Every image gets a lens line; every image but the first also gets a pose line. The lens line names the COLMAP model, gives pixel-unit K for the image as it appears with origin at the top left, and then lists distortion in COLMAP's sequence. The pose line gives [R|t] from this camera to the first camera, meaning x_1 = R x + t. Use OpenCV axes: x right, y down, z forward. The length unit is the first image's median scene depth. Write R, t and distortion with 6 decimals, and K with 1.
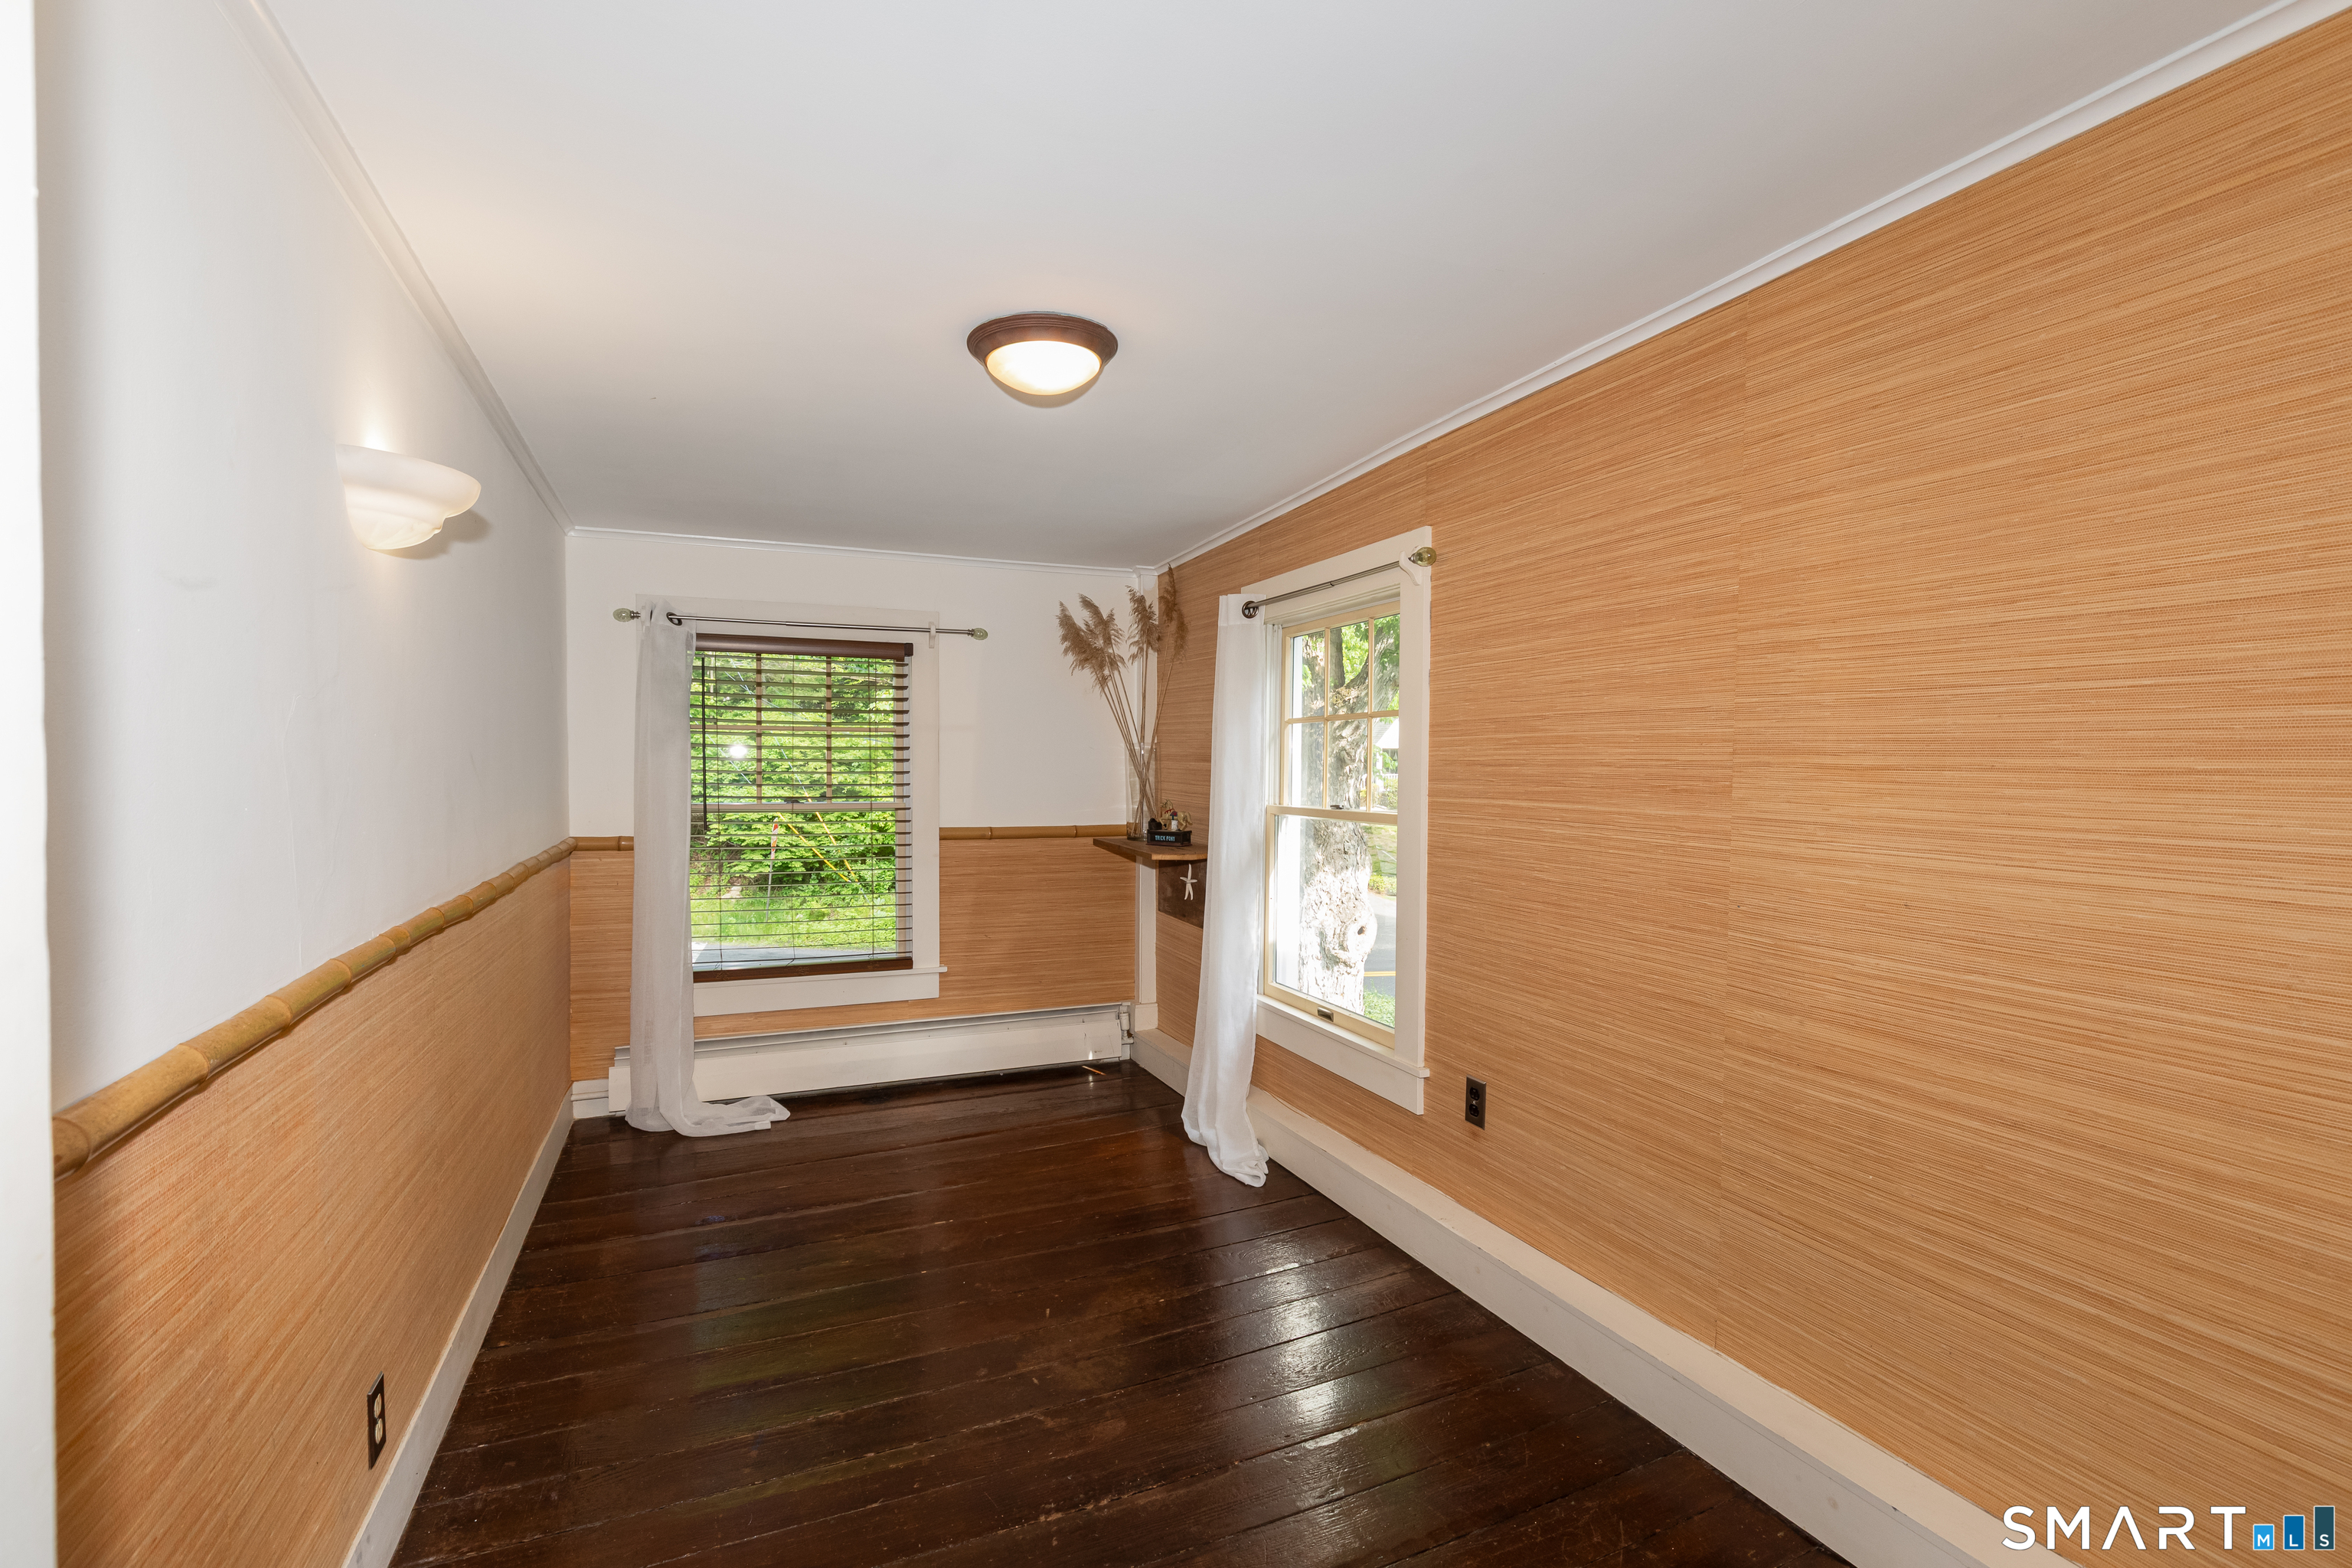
lens RADIAL K [[1081.3, 0, 1181.7], [0, 1081.3, 779.3], [0, 0, 1]] dist [0.009542, -0.000387]
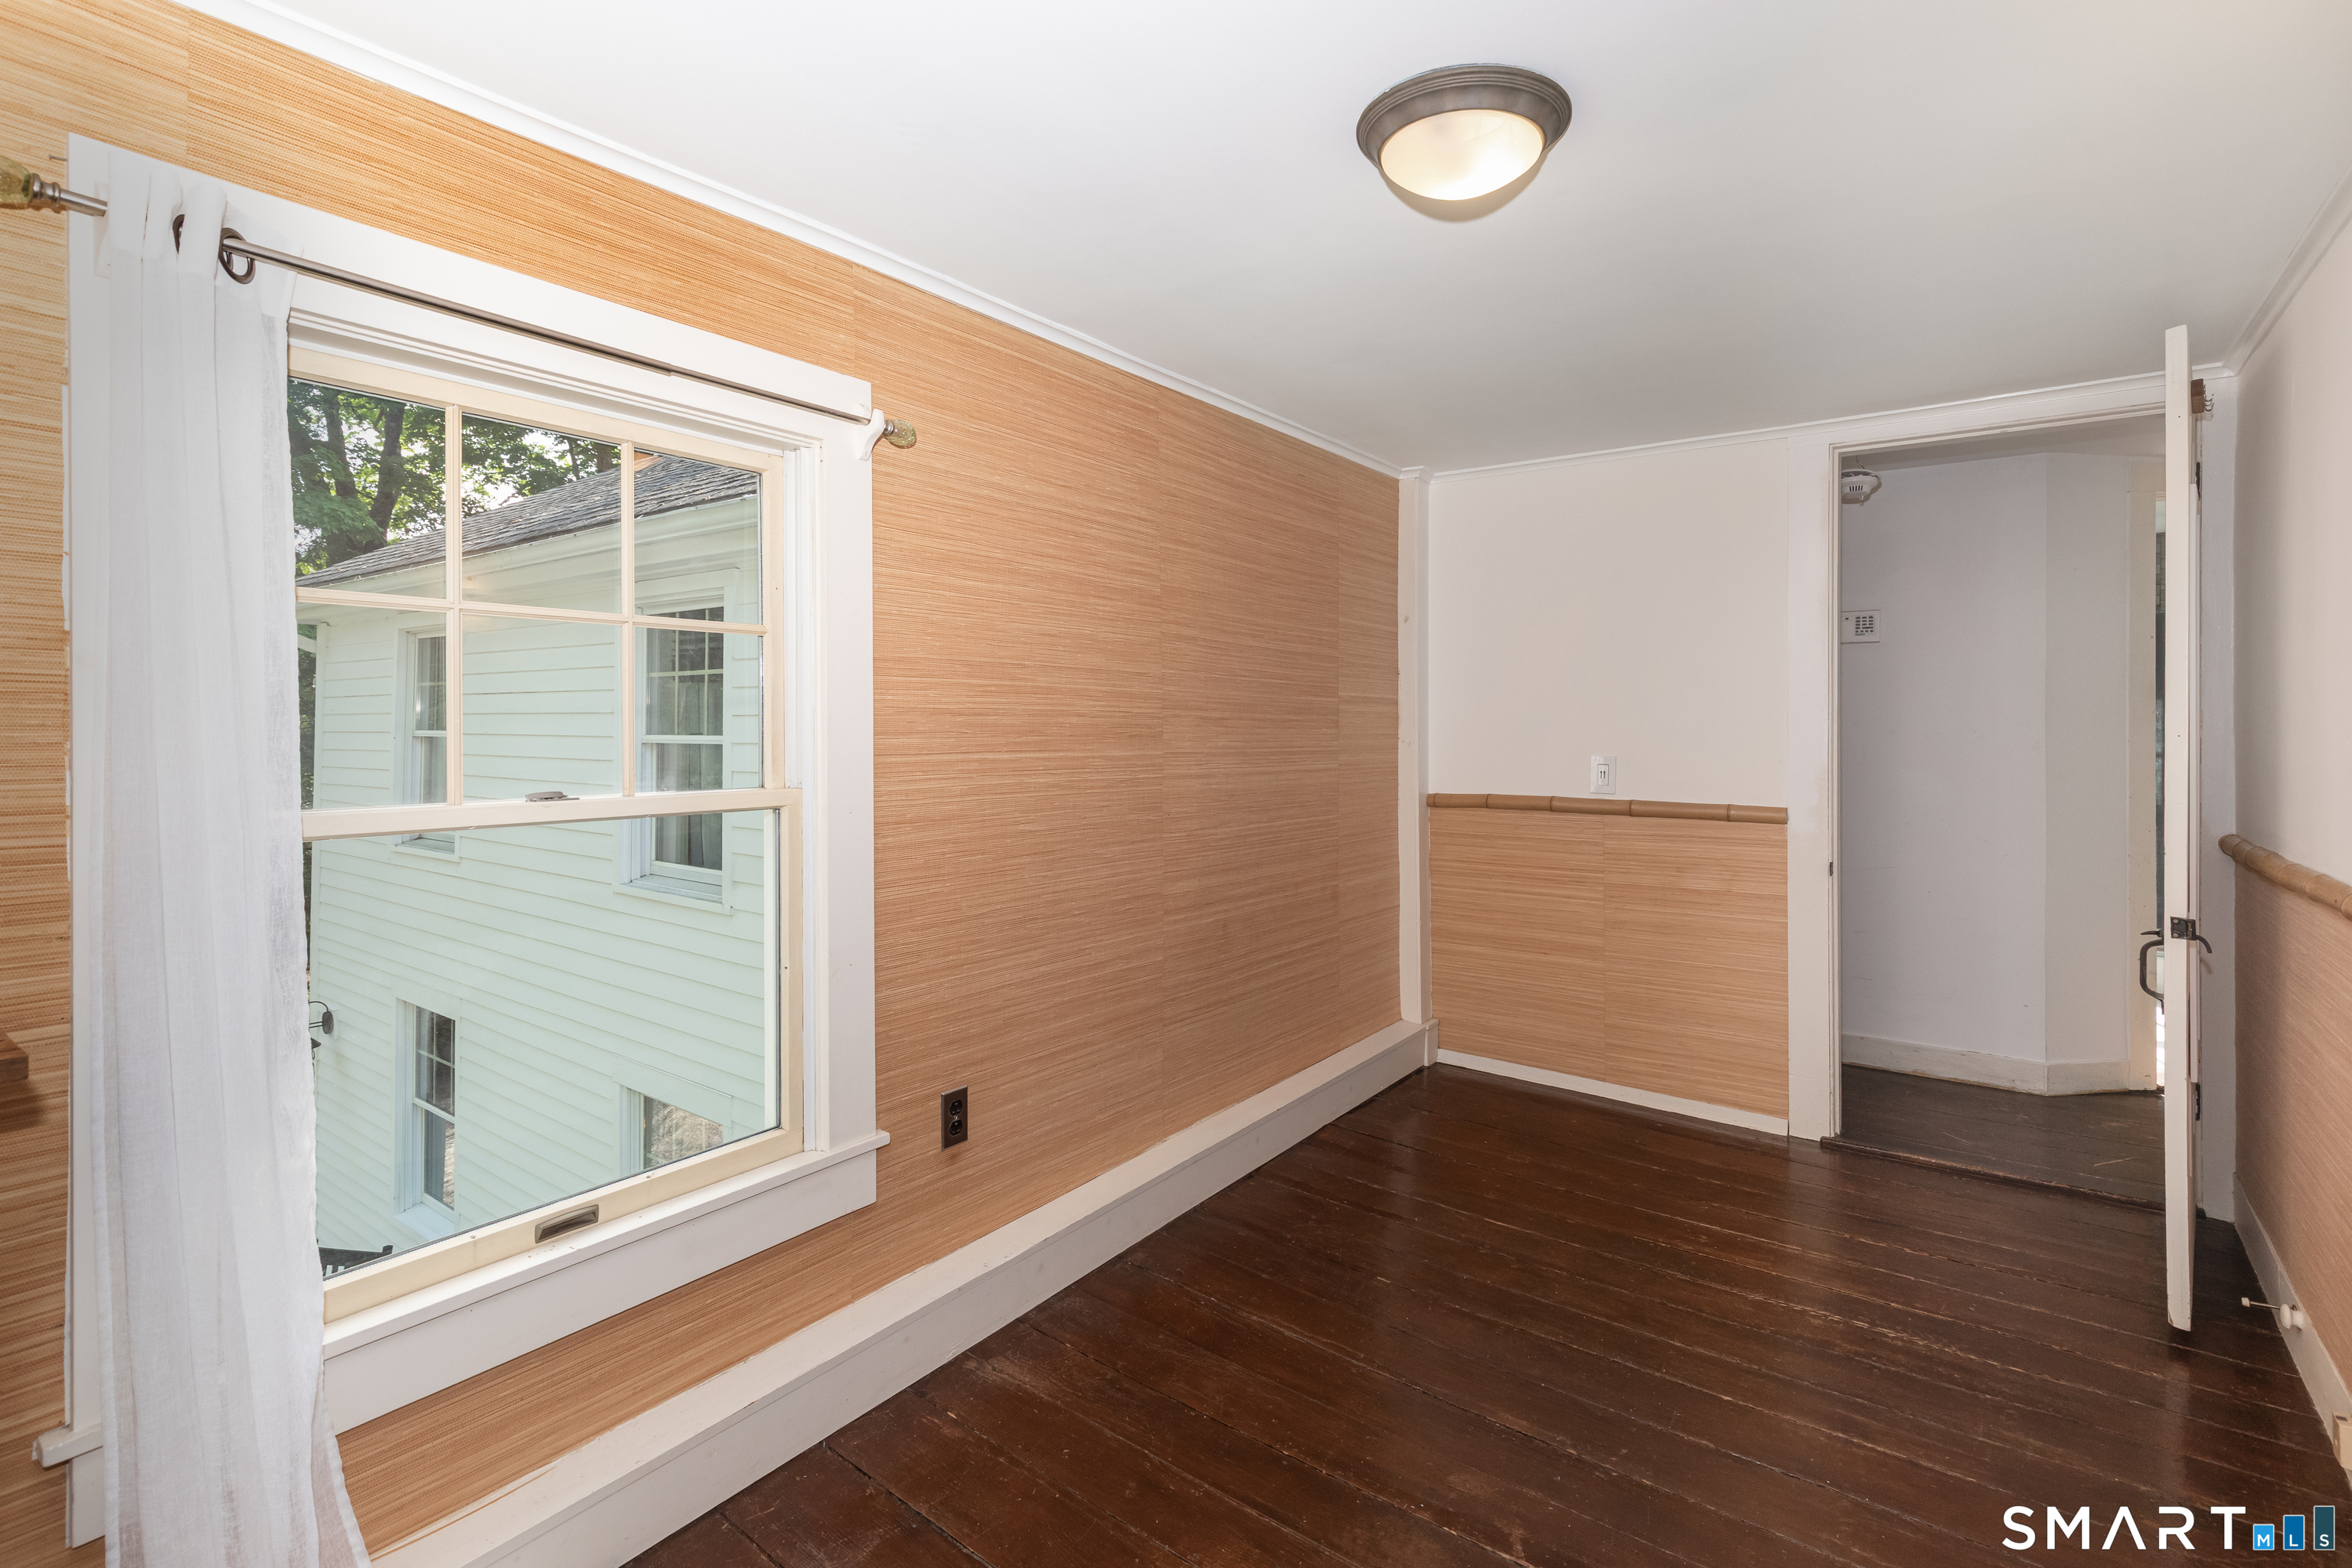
lens RADIAL K [[1081.3, 0, 1195.1], [0, 1081.3, 726.9], [0, 0, 1]] dist [0.009542, -0.000387]
pose [[-0.510454, -0.000717, 0.859905, -0.624903], [0.012268, 0.999892, 0.008117, -0.008926], [-0.859817, 0.014693, -0.510390, 1.456454]]
